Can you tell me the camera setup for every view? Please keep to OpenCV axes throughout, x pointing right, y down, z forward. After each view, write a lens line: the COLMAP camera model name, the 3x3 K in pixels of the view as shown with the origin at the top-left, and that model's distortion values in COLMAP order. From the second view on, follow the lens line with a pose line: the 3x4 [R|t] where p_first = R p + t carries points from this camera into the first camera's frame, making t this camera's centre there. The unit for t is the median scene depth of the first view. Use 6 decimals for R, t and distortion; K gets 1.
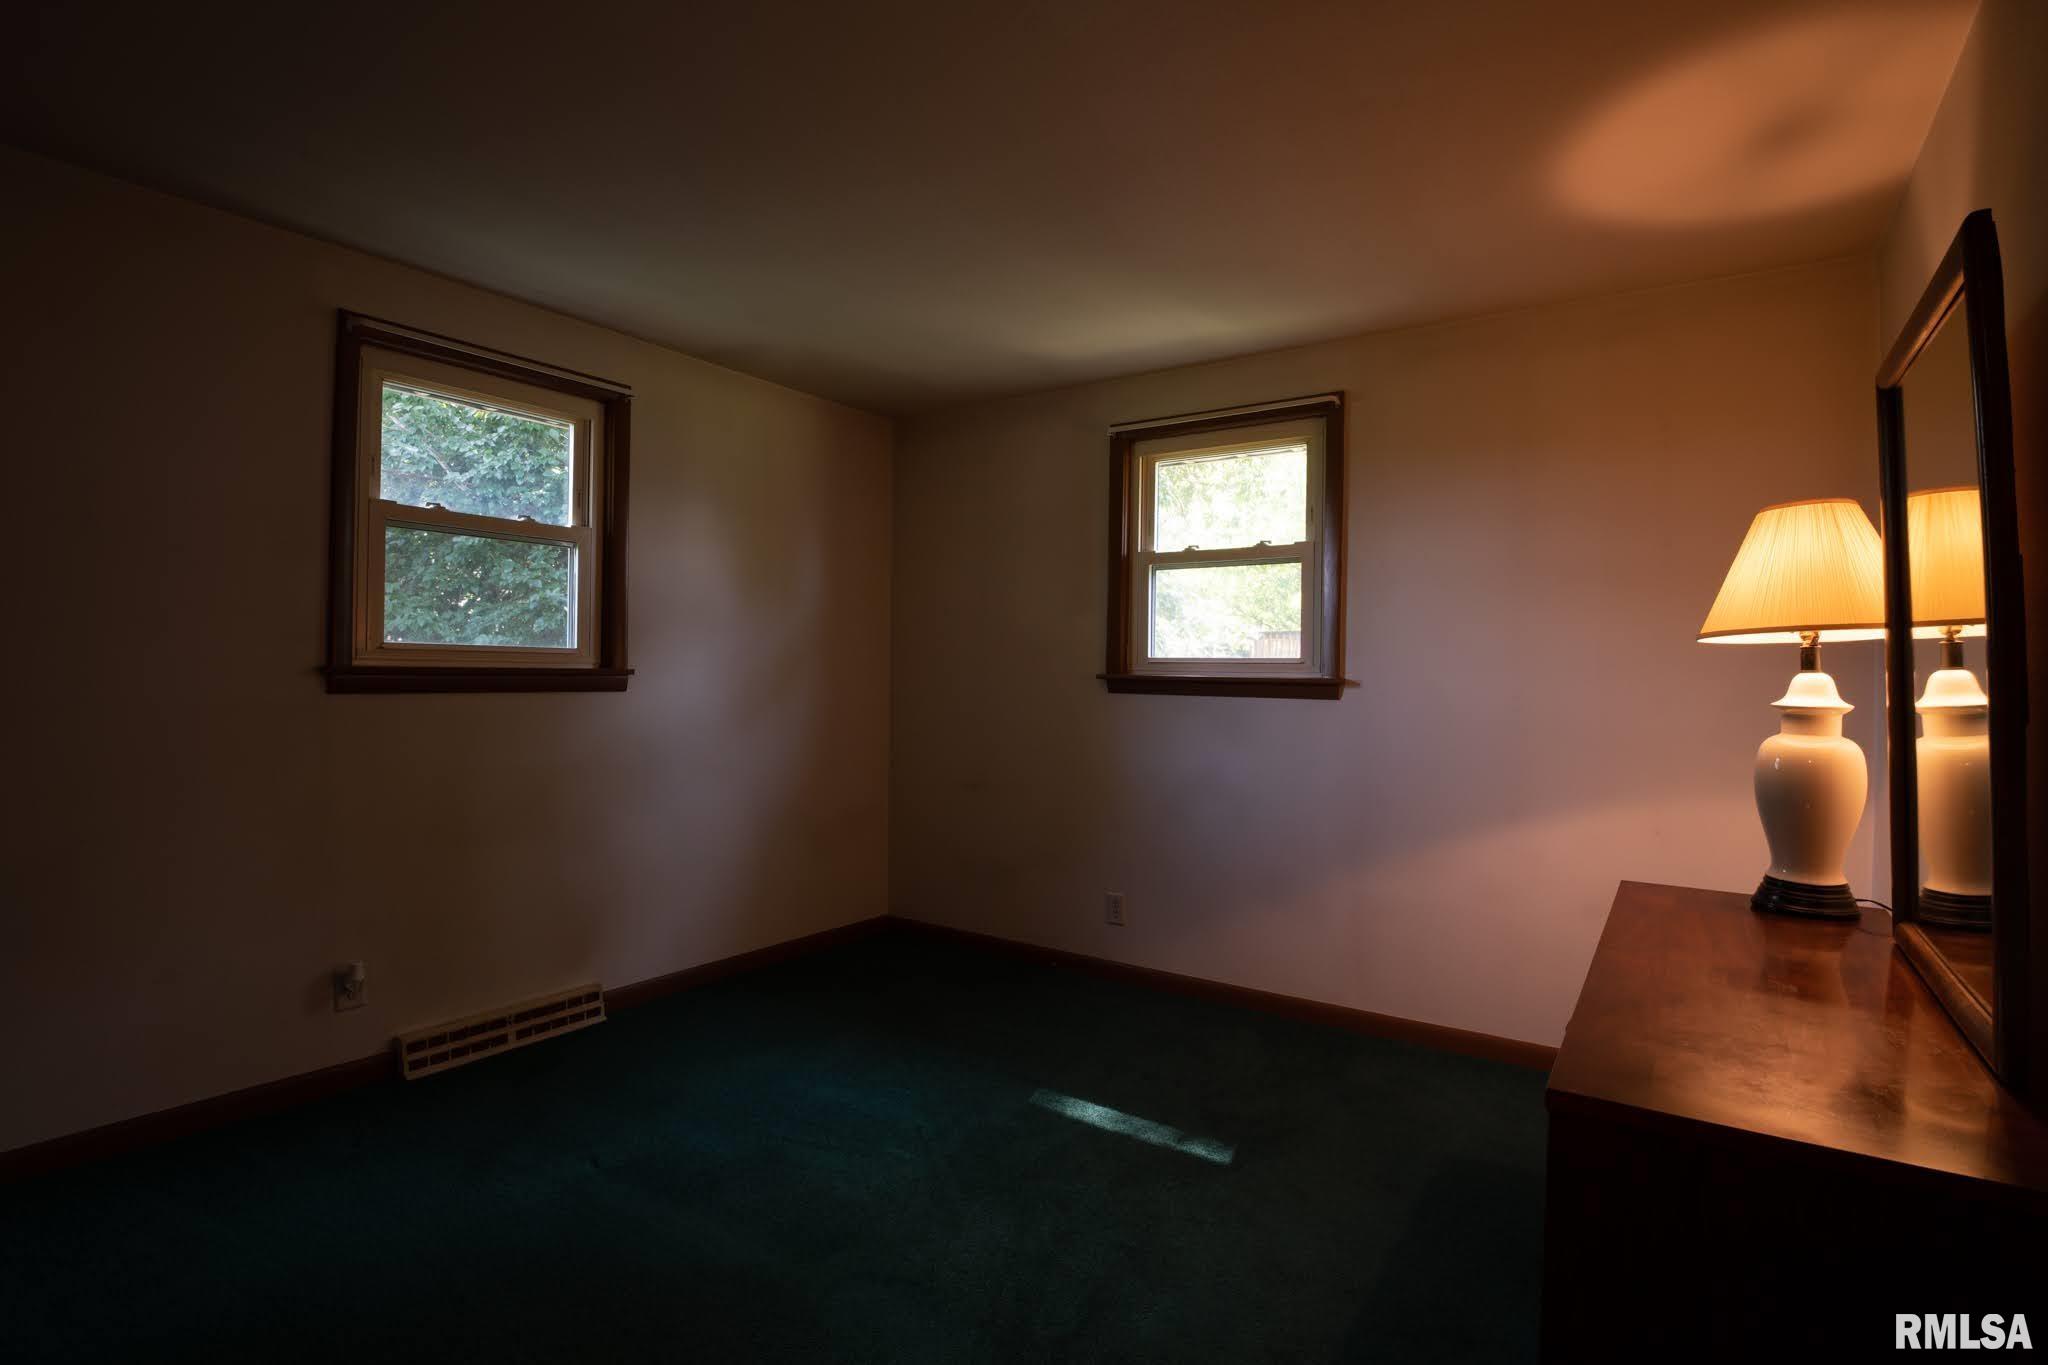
lens RADIAL K [[1001.2, 0, 1025.8], [0, 1001.2, 674.3], [0, 0, 1]] dist [-0.024067, -0.004450]
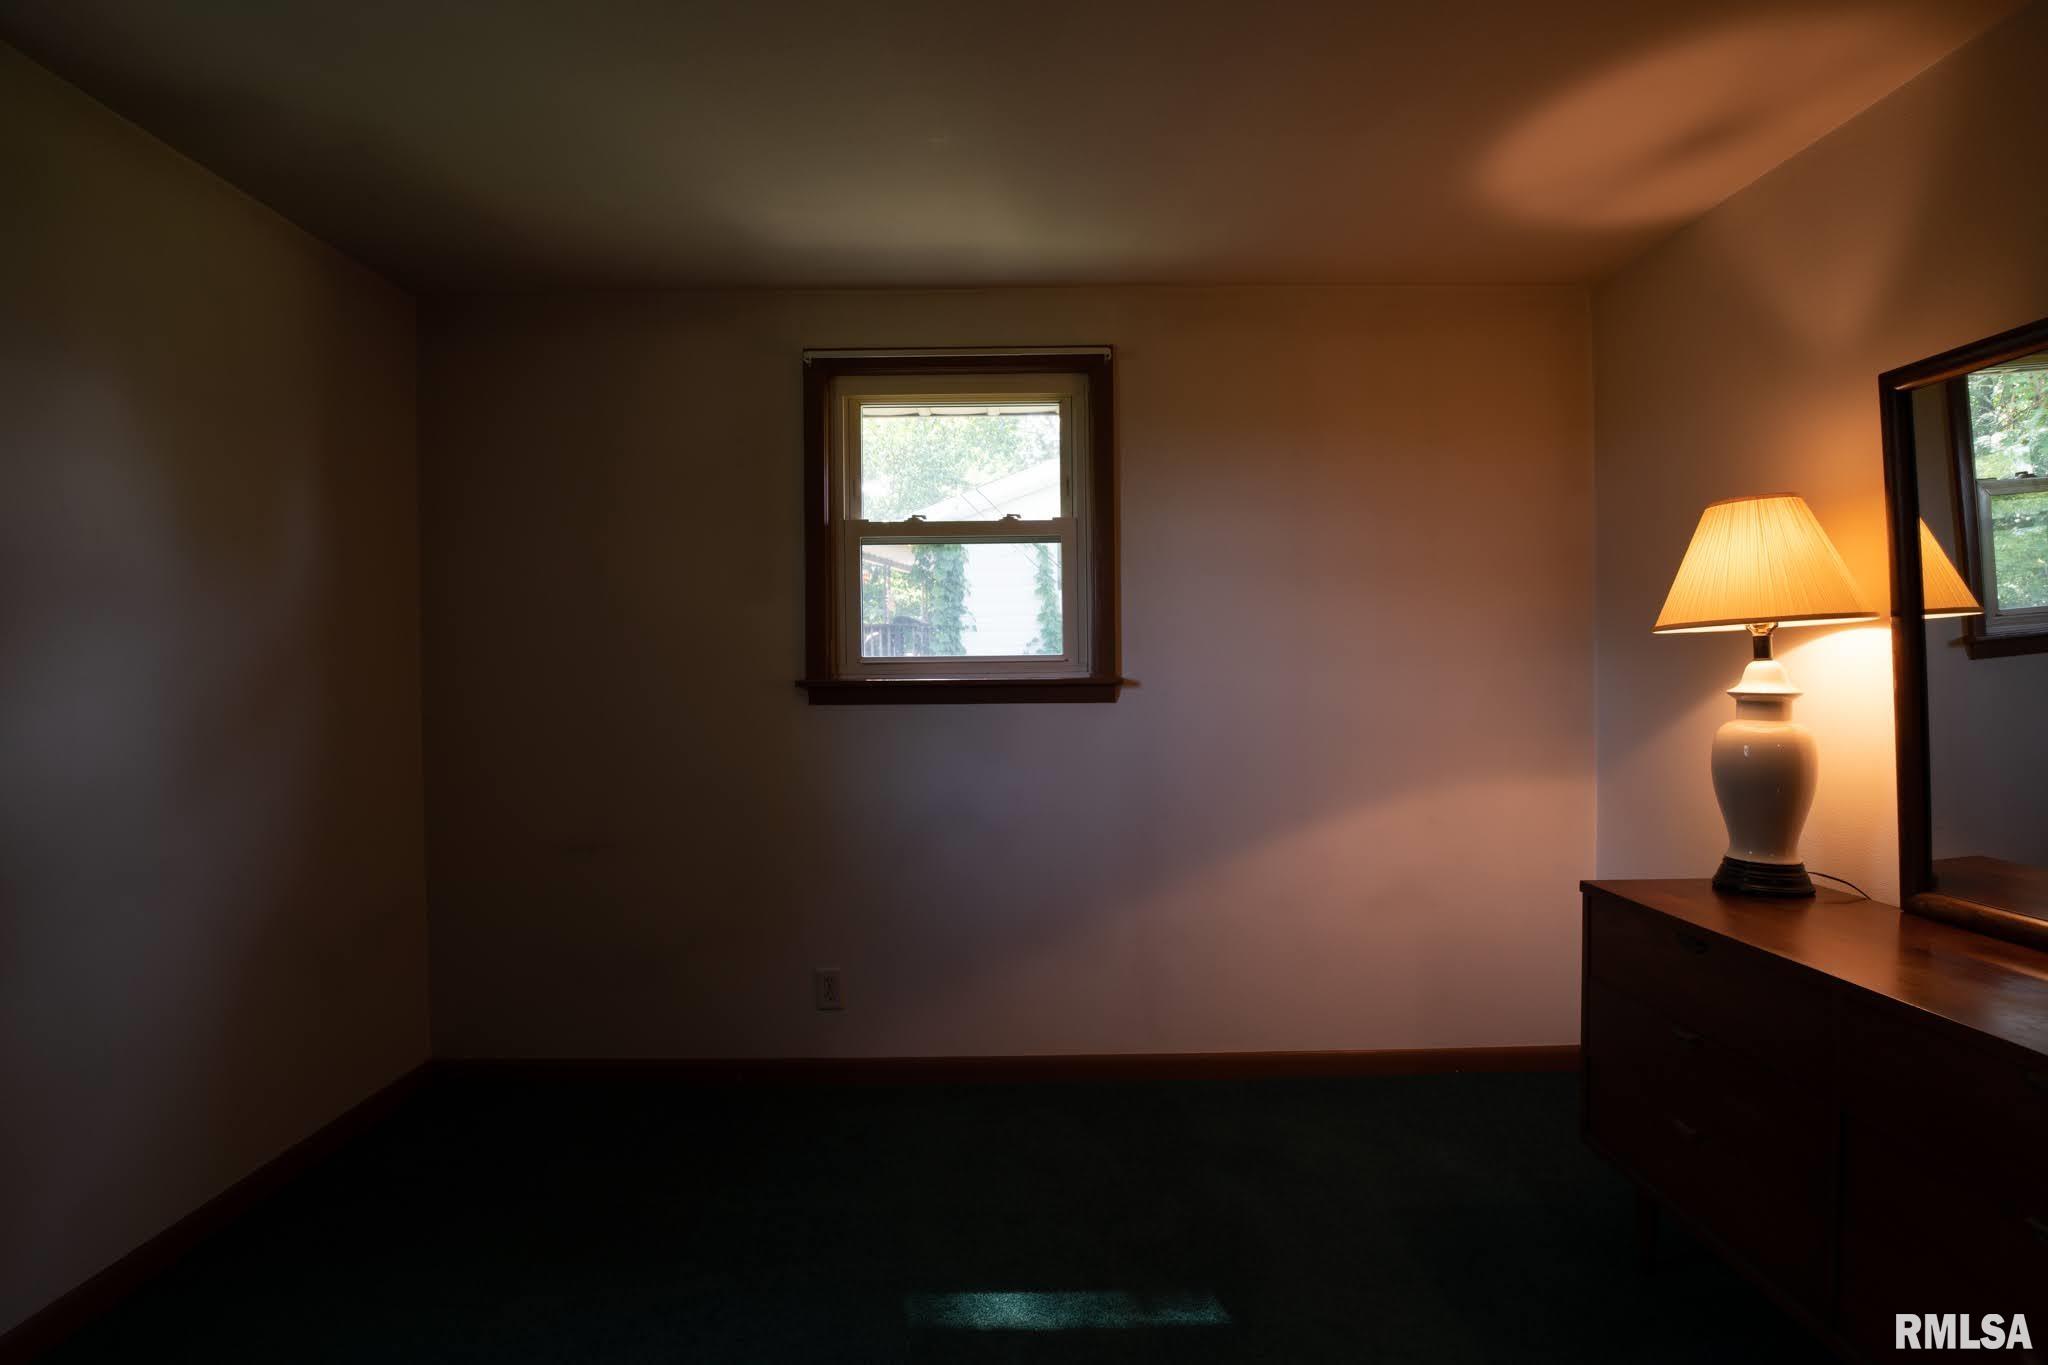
lens RADIAL K [[1001.2, 0, 1026.1], [0, 1001.2, 672.5], [0, 0, 1]] dist [-0.024067, -0.004450]
pose [[0.819664, -0.020059, 0.572493, -0.235343], [0.021839, 0.999754, 0.003762, -0.005044], [-0.572428, 0.009419, 0.819901, 0.319343]]
